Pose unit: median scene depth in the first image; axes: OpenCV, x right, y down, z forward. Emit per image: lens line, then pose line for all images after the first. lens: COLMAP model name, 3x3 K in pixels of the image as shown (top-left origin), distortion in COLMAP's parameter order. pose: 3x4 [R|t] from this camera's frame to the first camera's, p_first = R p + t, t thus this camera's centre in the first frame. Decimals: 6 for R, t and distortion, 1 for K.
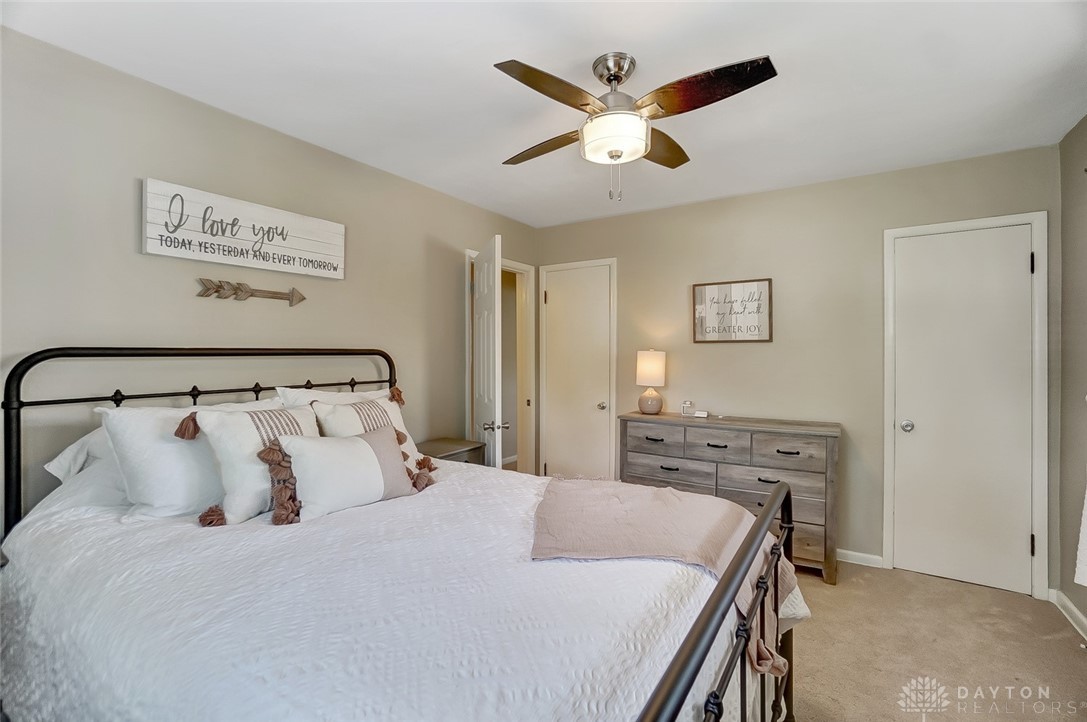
lens RADIAL K [[509.7, 0, 543.5], [0, 509.7, 361.0], [0, 0, 1]] dist [-0.002212, -0.000186]
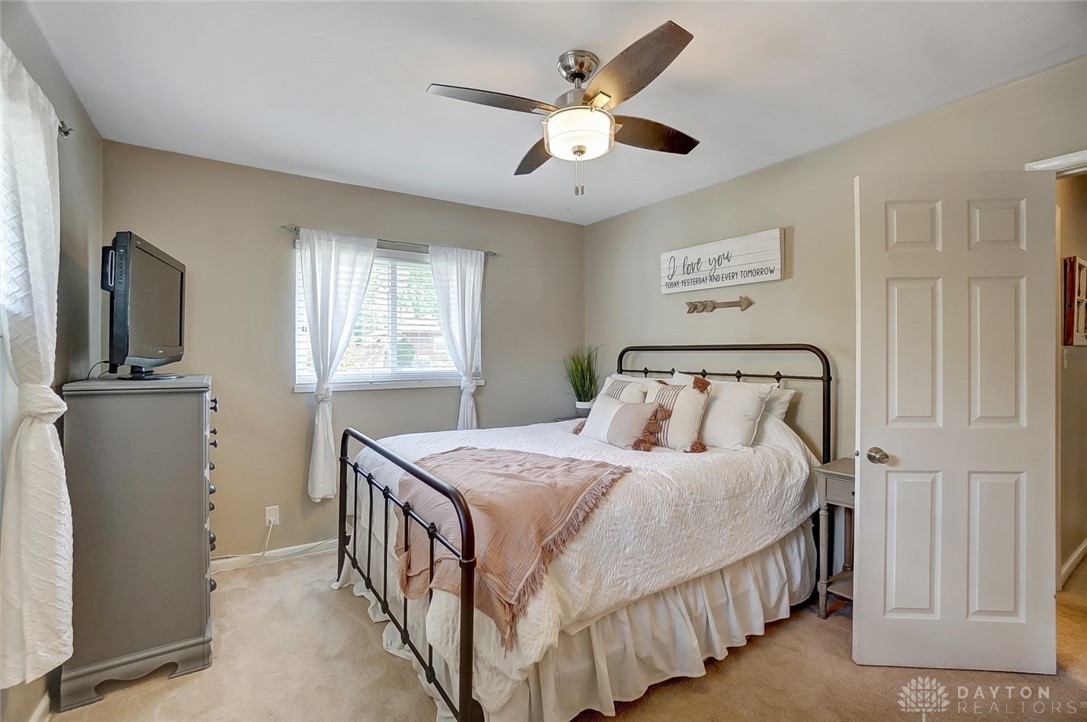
lens RADIAL K [[509.7, 0, 543.5], [0, 509.7, 361.0], [0, 0, 1]] dist [-0.002212, -0.000186]
pose [[-0.397921, 0.032378, -0.916848, 0.916216], [0.000608, 0.999386, 0.035028, -0.030429], [0.917419, 0.013381, -0.397697, 1.129517]]
